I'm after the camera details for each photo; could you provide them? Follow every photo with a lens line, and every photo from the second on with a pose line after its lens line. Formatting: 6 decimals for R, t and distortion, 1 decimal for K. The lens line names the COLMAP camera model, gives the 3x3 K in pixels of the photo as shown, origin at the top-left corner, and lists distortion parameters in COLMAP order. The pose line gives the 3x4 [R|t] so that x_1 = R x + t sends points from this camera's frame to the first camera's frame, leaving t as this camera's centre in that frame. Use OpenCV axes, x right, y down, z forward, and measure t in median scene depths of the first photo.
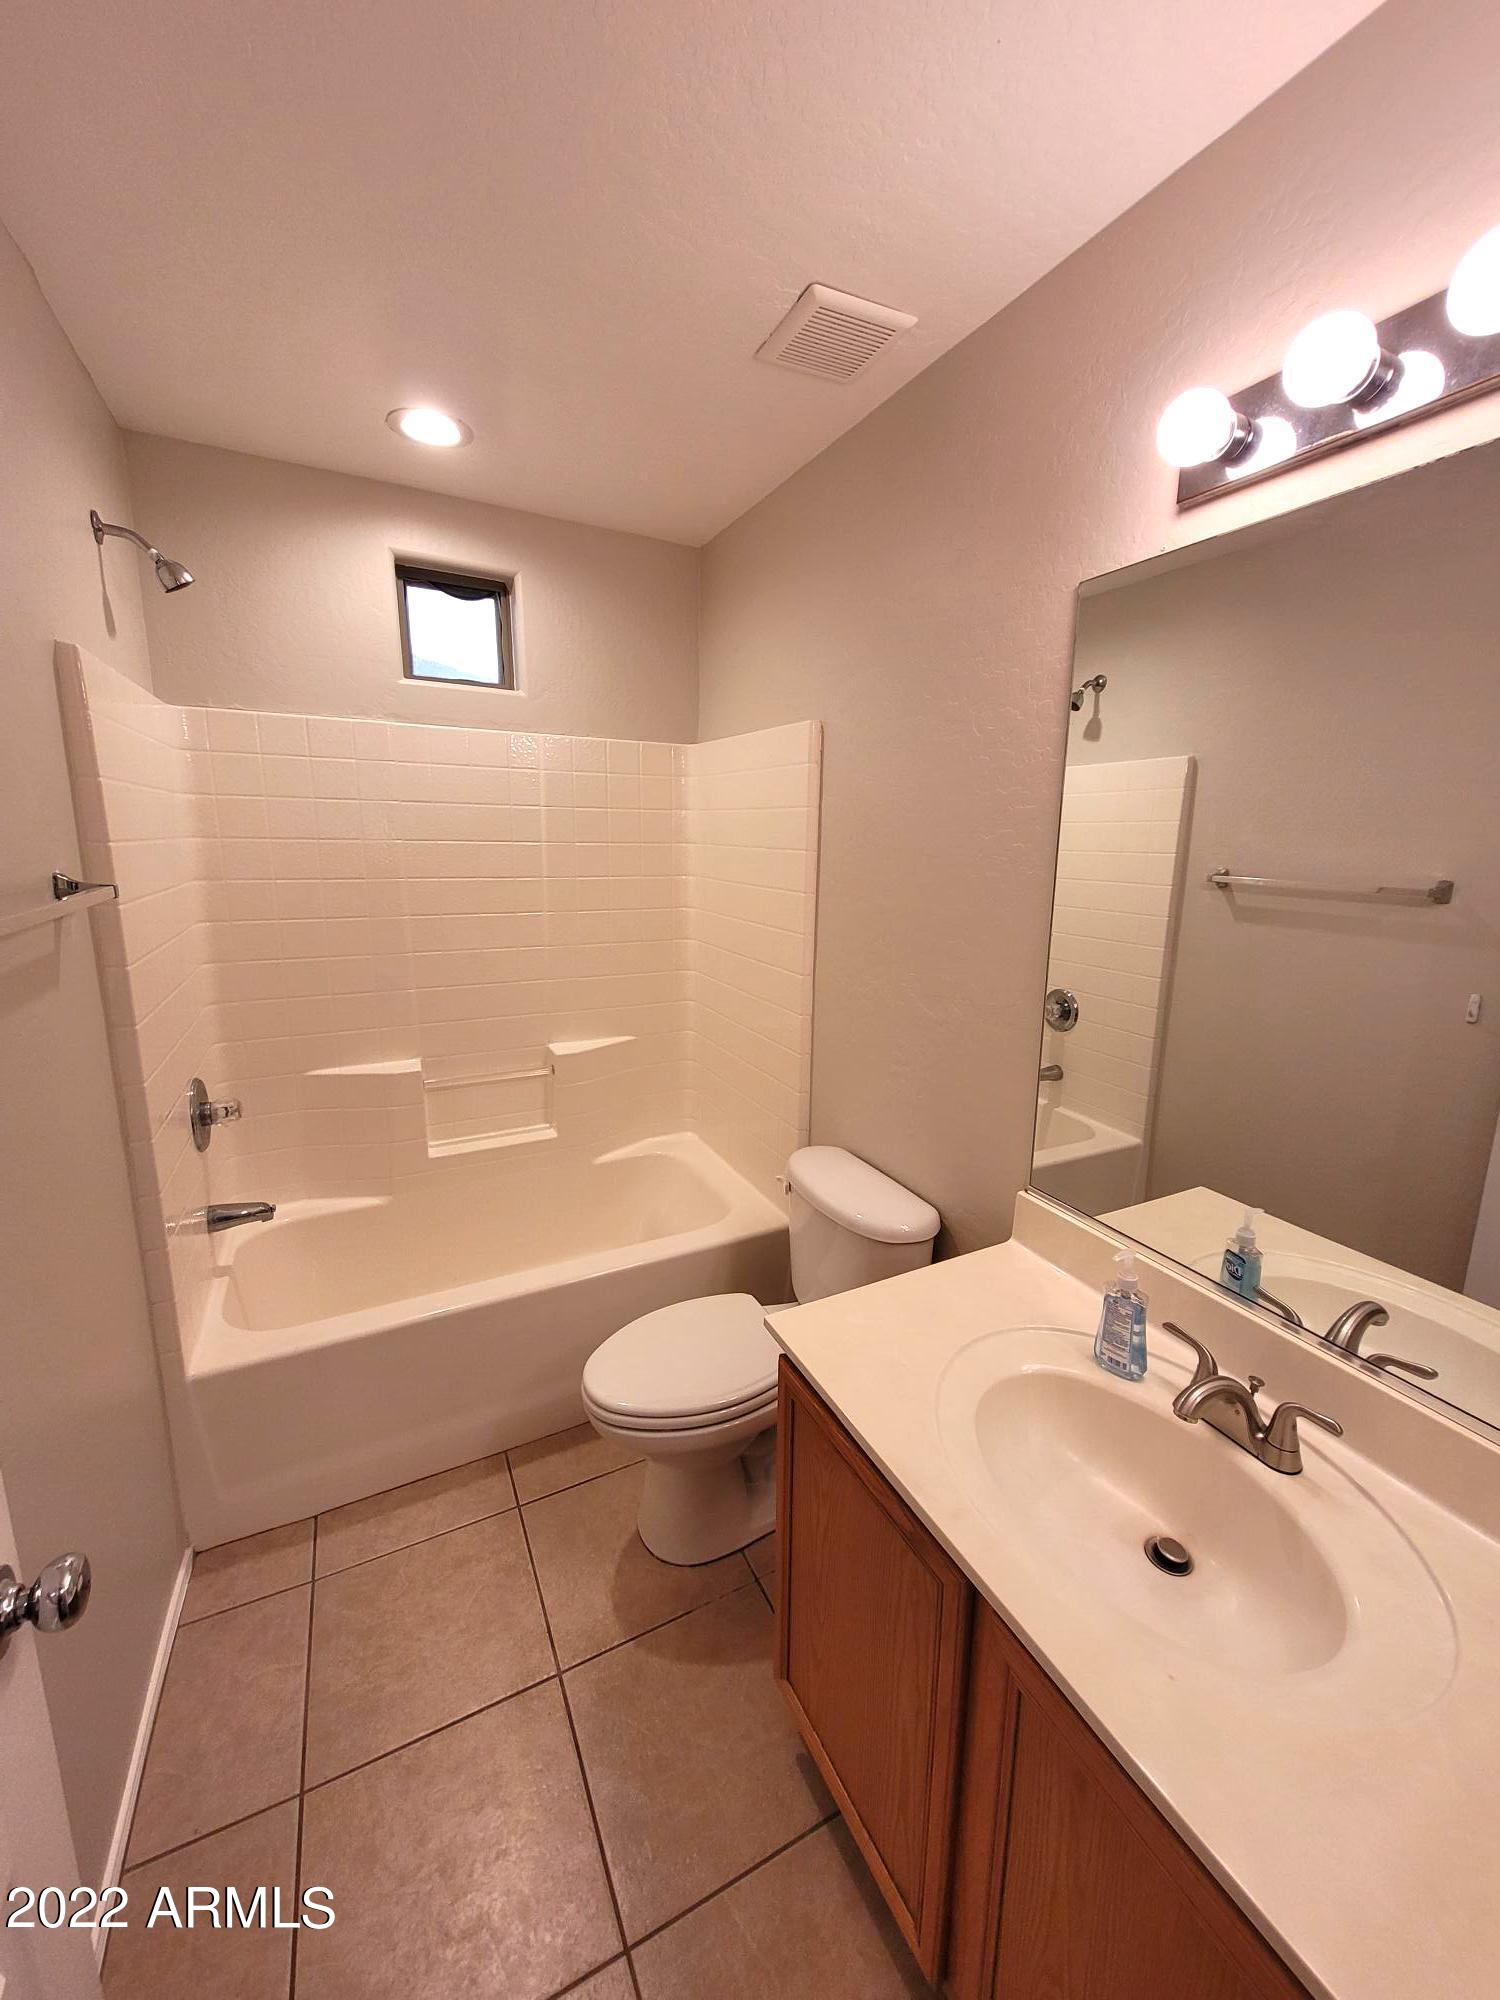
lens RADIAL K [[788.8, 0, 761.5], [0, 788.8, 994.1], [0, 0, 1]] dist [0.010605, -0.000456]
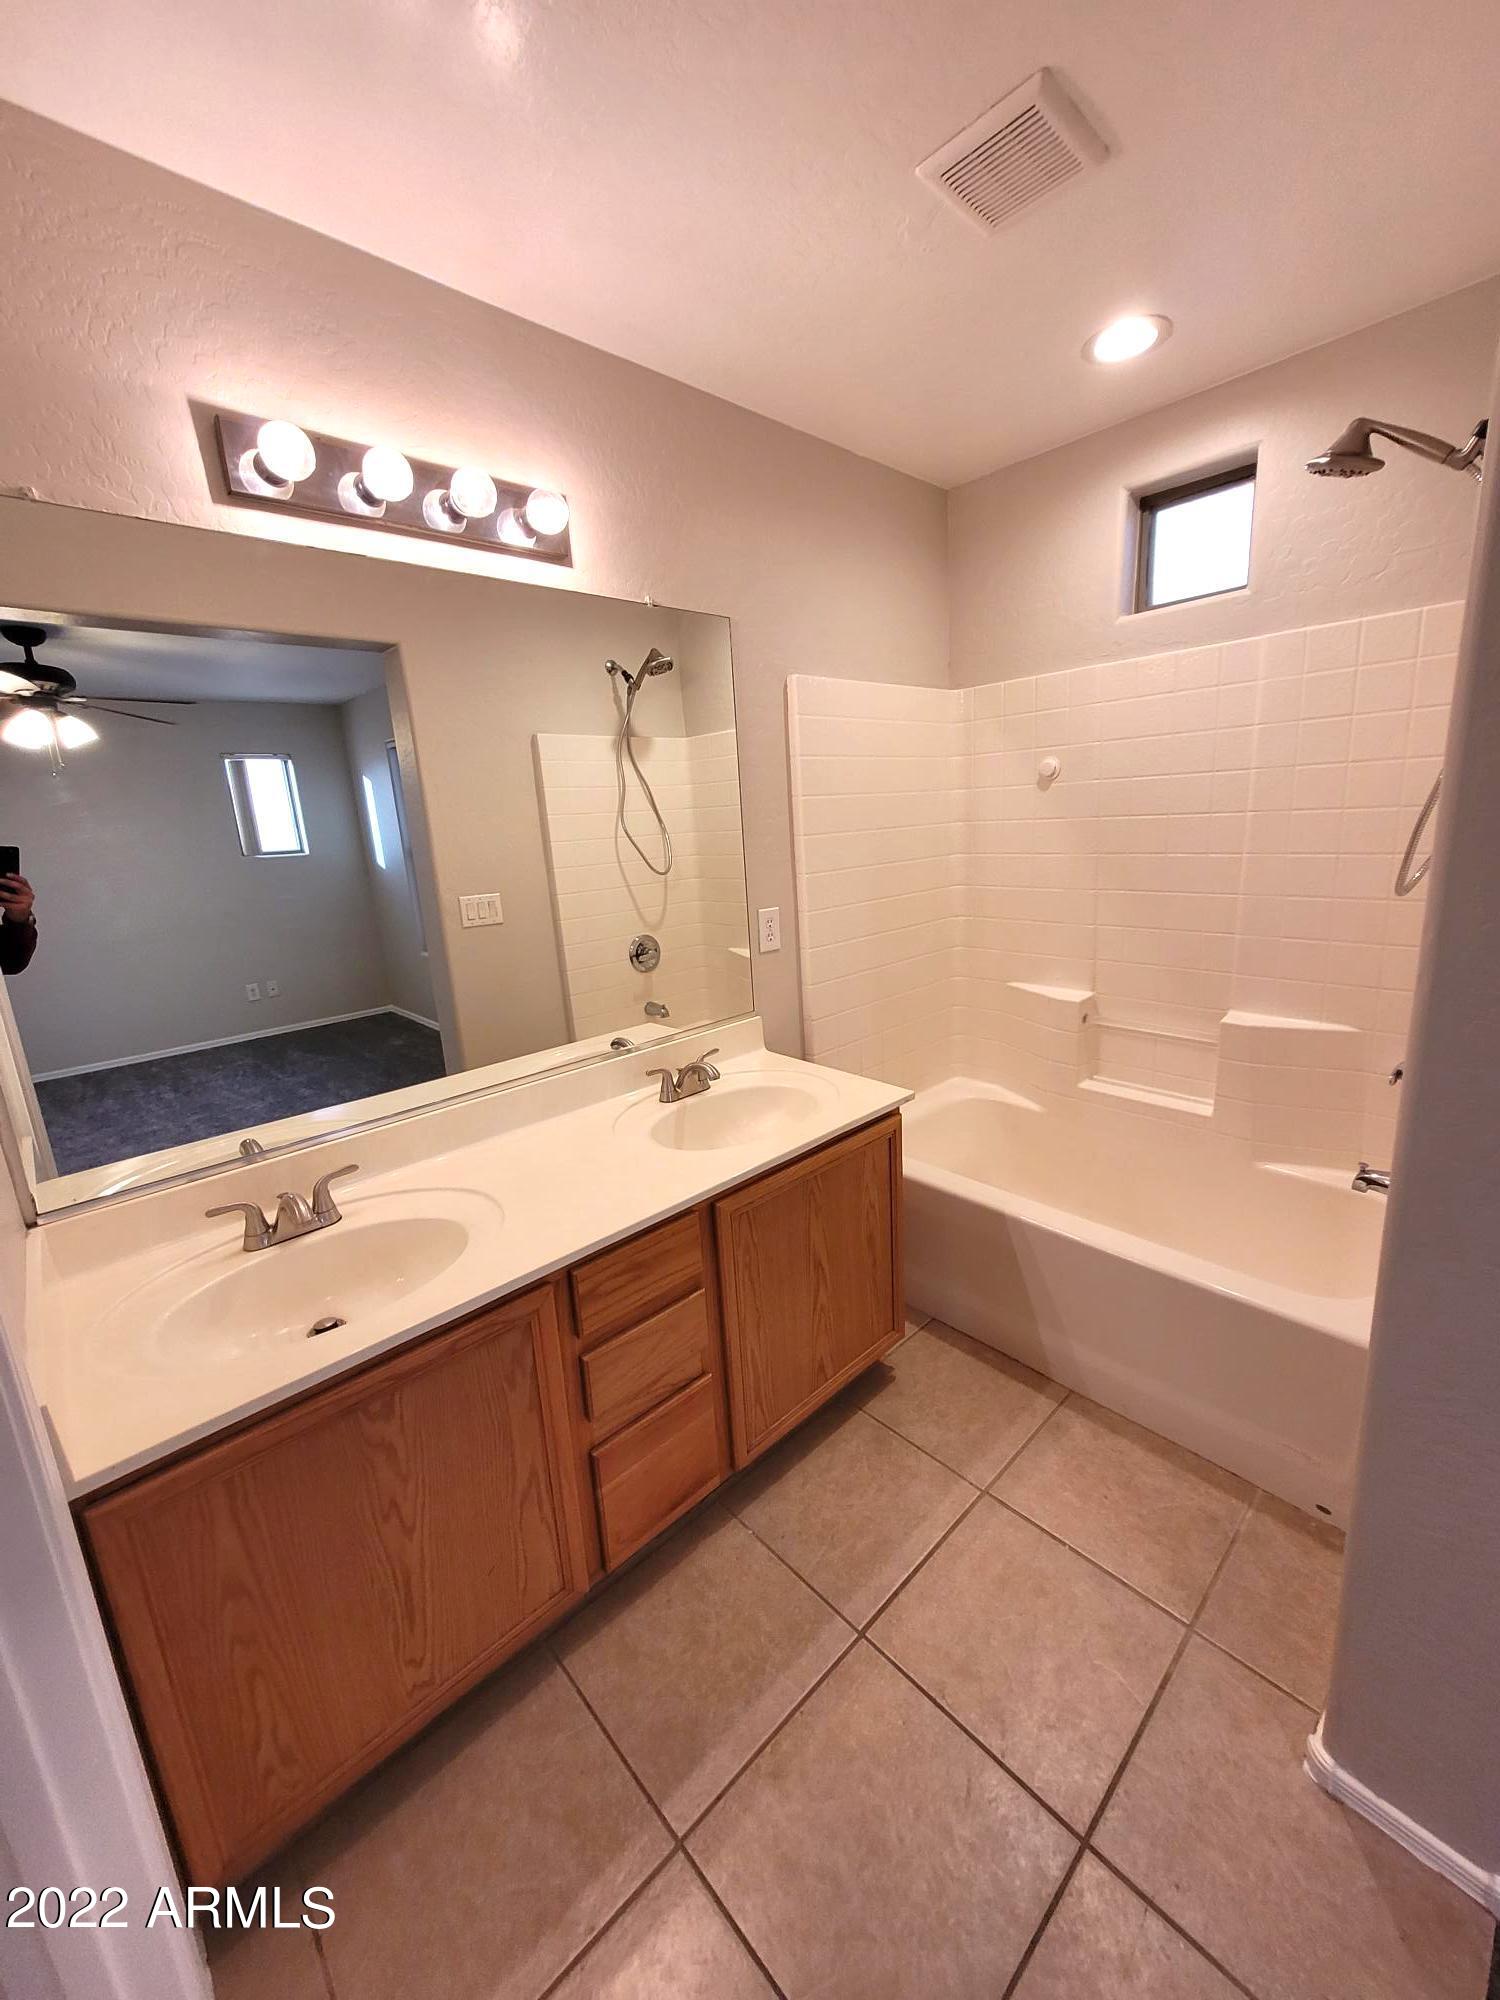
lens RADIAL K [[788.8, 0, 761.5], [0, 788.8, 994.1], [0, 0, 1]] dist [0.010605, -0.000456]
pose [[0.267348, 0.187153, -0.945251, 0.537327], [-0.145107, 0.977591, 0.152515, -0.014661], [0.952612, 0.096388, 0.288514, 0.361047]]
